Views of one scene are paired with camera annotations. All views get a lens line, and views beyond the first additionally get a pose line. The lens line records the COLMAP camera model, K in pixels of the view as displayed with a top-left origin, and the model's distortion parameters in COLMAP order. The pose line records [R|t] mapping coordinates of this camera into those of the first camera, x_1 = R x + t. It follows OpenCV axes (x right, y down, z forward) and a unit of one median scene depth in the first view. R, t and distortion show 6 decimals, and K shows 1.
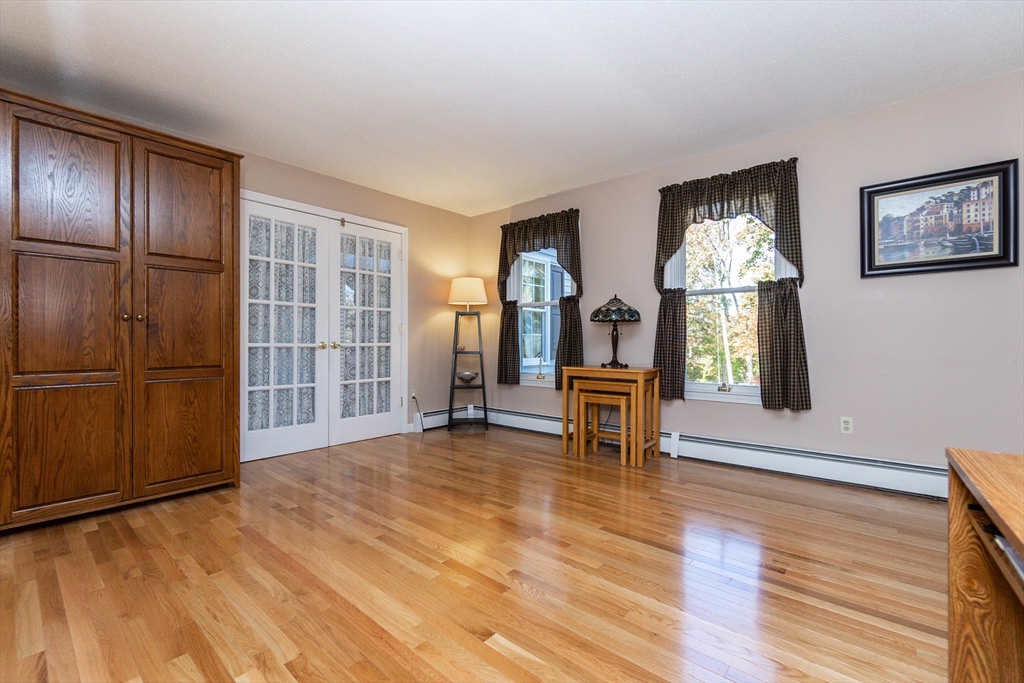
lens RADIAL K [[442.2, 0, 509.2], [0, 442.2, 342.0], [0, 0, 1]] dist [-0.003957, -0.000390]
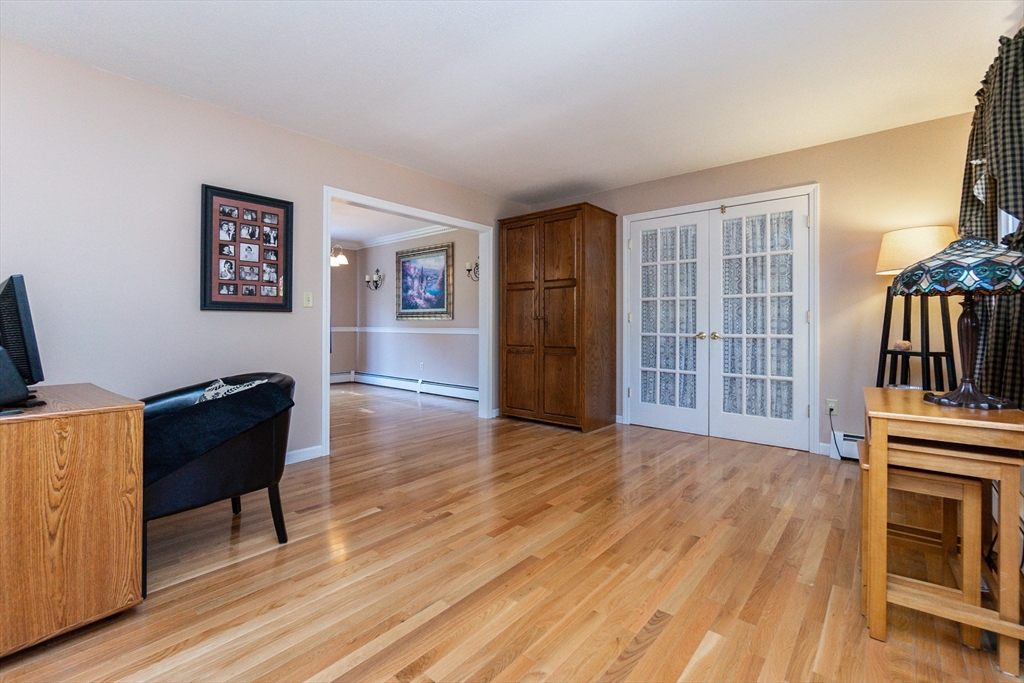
lens RADIAL K [[442.2, 0, 510.3], [0, 442.2, 325.5], [0, 0, 1]] dist [-0.003957, -0.000390]
pose [[0.011651, -0.003289, -0.999927, 0.640027], [-0.005730, 0.999978, -0.003356, -0.010480], [0.999916, 0.005769, 0.011632, 0.573232]]
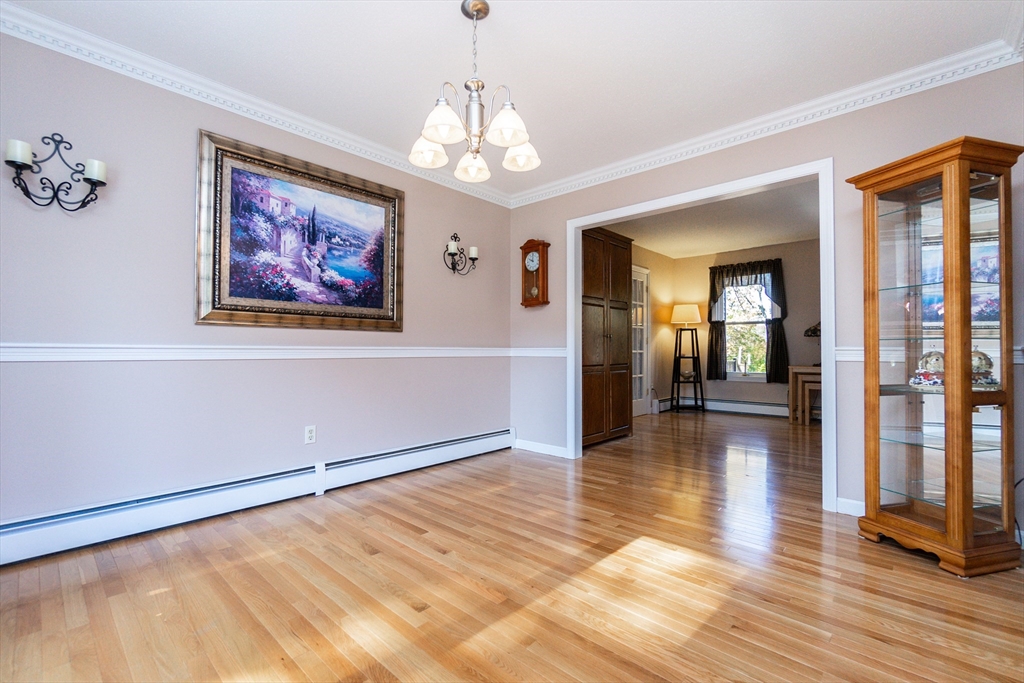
lens RADIAL K [[442.2, 0, 503.8], [0, 442.2, 344.5], [0, 0, 1]] dist [-0.003957, -0.000390]
pose [[0.999182, -0.001808, -0.040388, -0.781914], [0.001177, 0.999877, -0.015642, 0.004210], [0.040411, 0.015582, 0.999062, -0.534344]]
